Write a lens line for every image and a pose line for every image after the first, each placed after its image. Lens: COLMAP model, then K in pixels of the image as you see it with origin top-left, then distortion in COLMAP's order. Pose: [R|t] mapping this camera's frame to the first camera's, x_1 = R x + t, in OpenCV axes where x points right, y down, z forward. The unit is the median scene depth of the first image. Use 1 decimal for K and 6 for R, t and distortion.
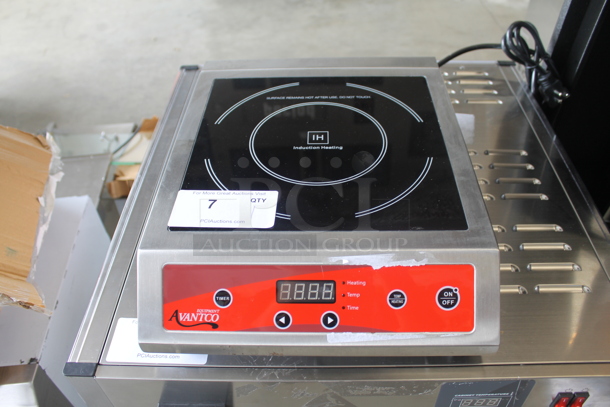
lens RADIAL K [[510.6, 0, 303.5], [0, 510.6, 204.2], [0, 0, 1]] dist [-0.178705, 0.145184]
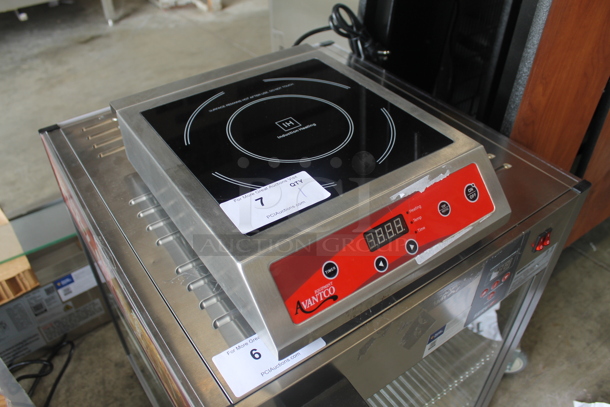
lens RADIAL K [[510.6, 0, 303.5], [0, 510.6, 204.2], [0, 0, 1]] dist [-0.178705, 0.145184]
pose [[0.802782, -0.359942, 0.475377, -0.626968], [0.390712, 0.919784, 0.036629, -0.000504], [-0.450428, 0.156331, 0.879019, 0.069385]]
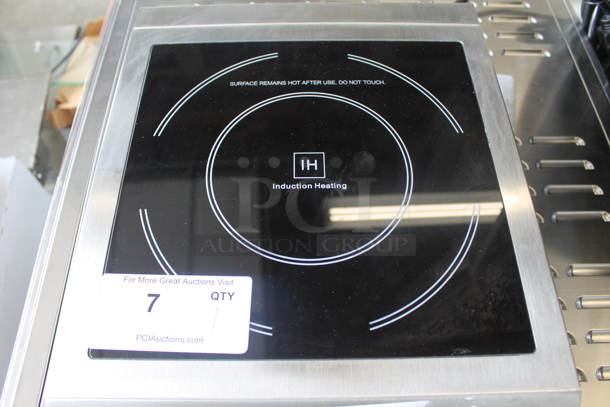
lens RADIAL K [[510.6, 0, 303.5], [0, 510.6, 204.2], [0, 0, 1]] dist [-0.178705, 0.145184]
pose [[0.998862, -0.018728, 0.043865, -0.010750], [0.006393, 0.963959, 0.265975, -0.310228], [-0.047265, -0.265392, 0.962981, 0.415420]]
